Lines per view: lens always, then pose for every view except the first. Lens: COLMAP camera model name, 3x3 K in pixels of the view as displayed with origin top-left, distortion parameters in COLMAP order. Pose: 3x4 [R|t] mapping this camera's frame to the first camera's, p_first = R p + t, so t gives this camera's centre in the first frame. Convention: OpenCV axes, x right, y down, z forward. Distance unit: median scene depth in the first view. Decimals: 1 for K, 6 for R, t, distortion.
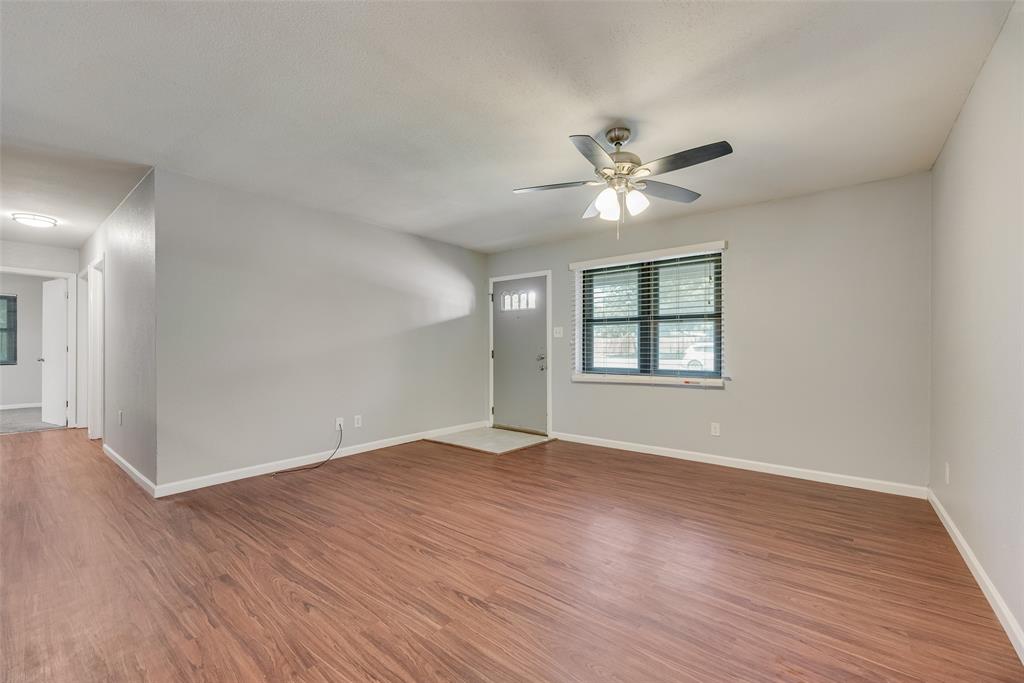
lens RADIAL K [[414.1, 0, 511.5], [0, 414.1, 348.0], [0, 0, 1]] dist [-0.001192, 0.000512]
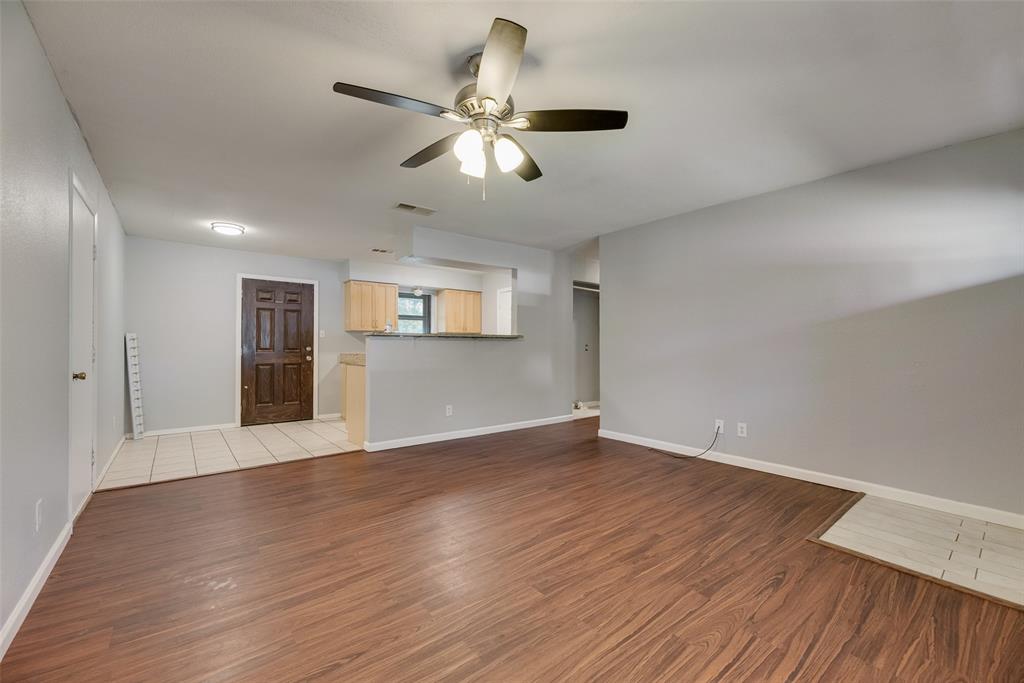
lens RADIAL K [[414.1, 0, 511.4], [0, 414.1, 345.6], [0, 0, 1]] dist [-0.001192, 0.000512]
pose [[-0.217324, -0.000579, -0.976099, 0.627076], [-0.004681, 0.999989, 0.000449, 0.002074], [0.976088, 0.004667, -0.217324, 0.773672]]
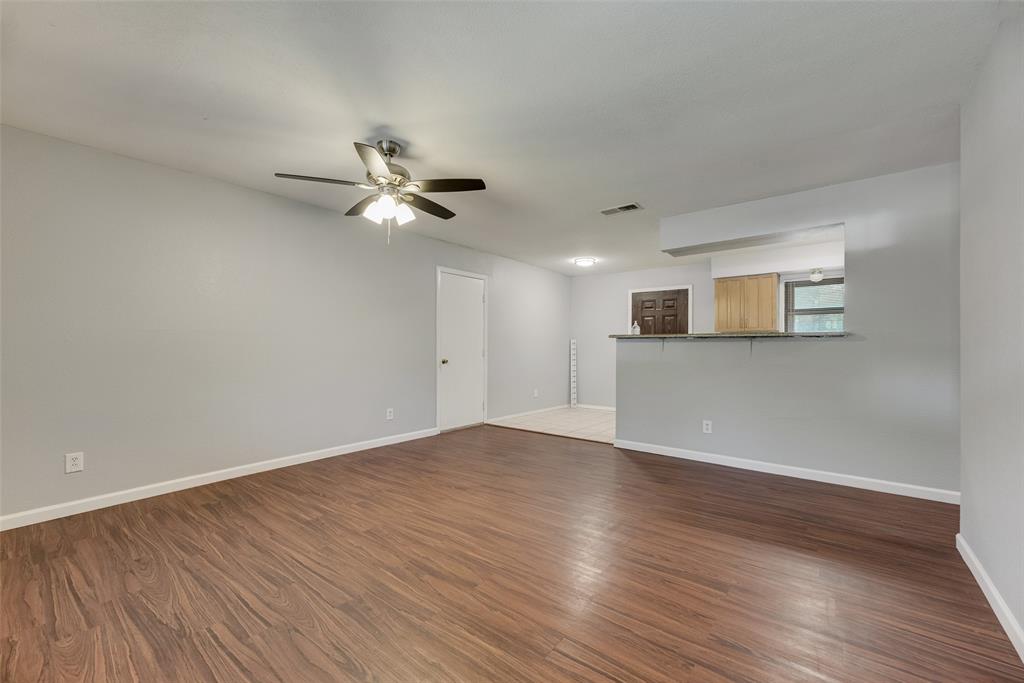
lens RADIAL K [[414.1, 0, 514.7], [0, 414.1, 348.3], [0, 0, 1]] dist [-0.001192, 0.000512]
pose [[-0.999919, -0.003586, -0.012220, -0.037656], [-0.003679, 0.999965, 0.007566, -0.001451], [0.012192, 0.007611, -0.999897, 1.321571]]
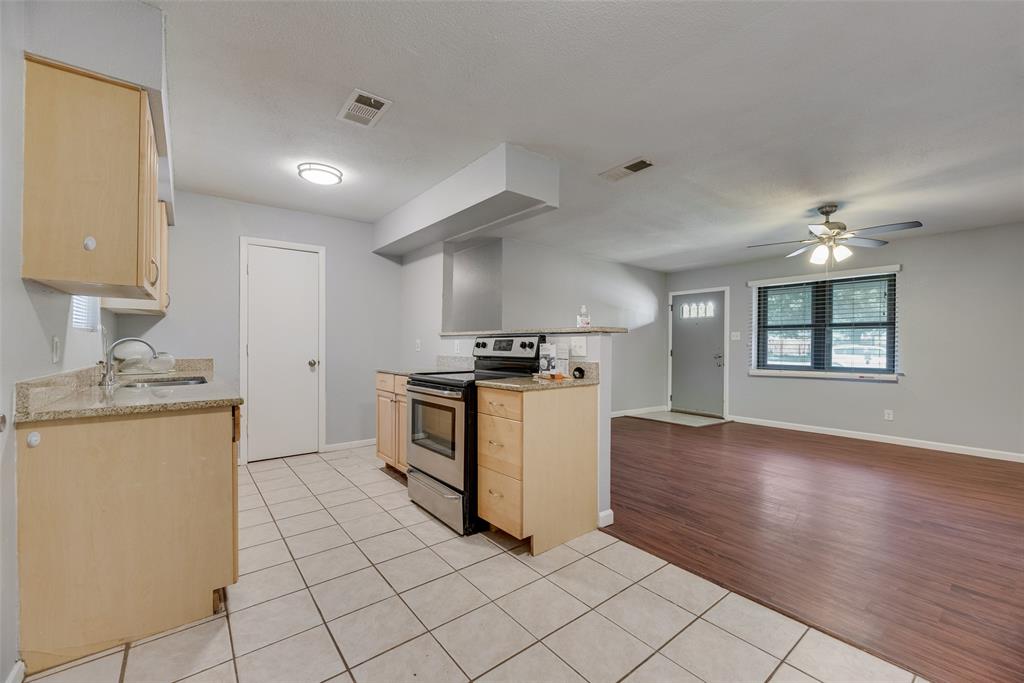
lens RADIAL K [[414.1, 0, 513.3], [0, 414.1, 346.2], [0, 0, 1]] dist [-0.001192, 0.000512]
pose [[0.974214, 0.010167, -0.225396, -0.330095], [-0.010776, 0.999941, -0.001472, 0.002472], [0.225368, 0.003863, 0.974266, -0.470615]]
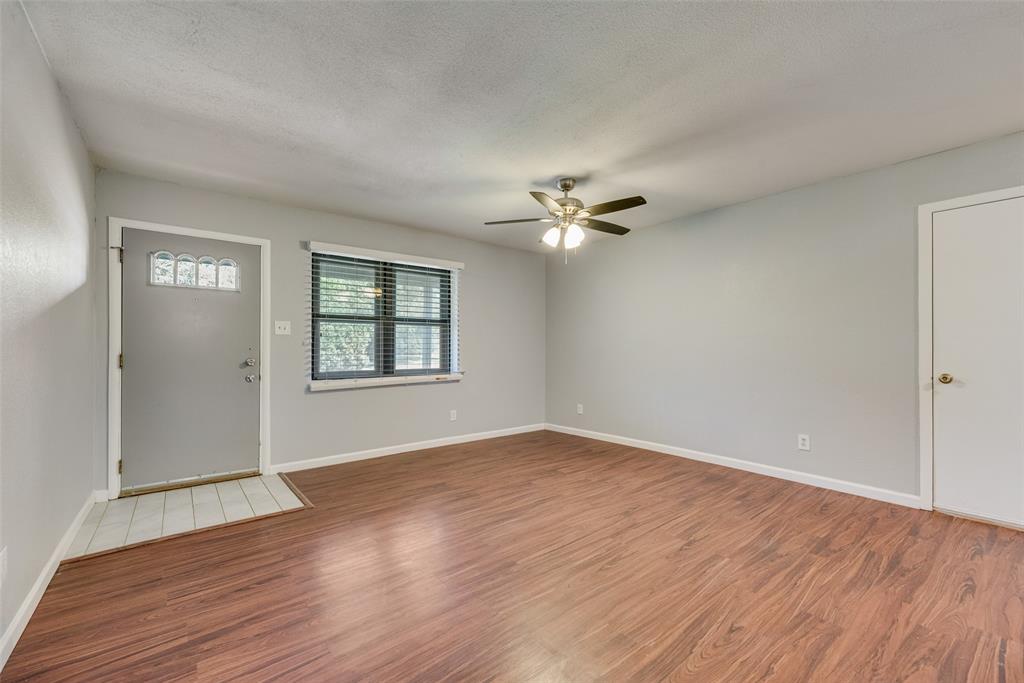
lens RADIAL K [[414.1, 0, 512.7], [0, 414.1, 347.2], [0, 0, 1]] dist [-0.001192, 0.000512]
pose [[0.216539, 0.002777, 0.976270, -0.658288], [0.002231, 0.999992, -0.003339, -0.000159], [-0.976271, 0.002901, 0.216531, 0.562268]]
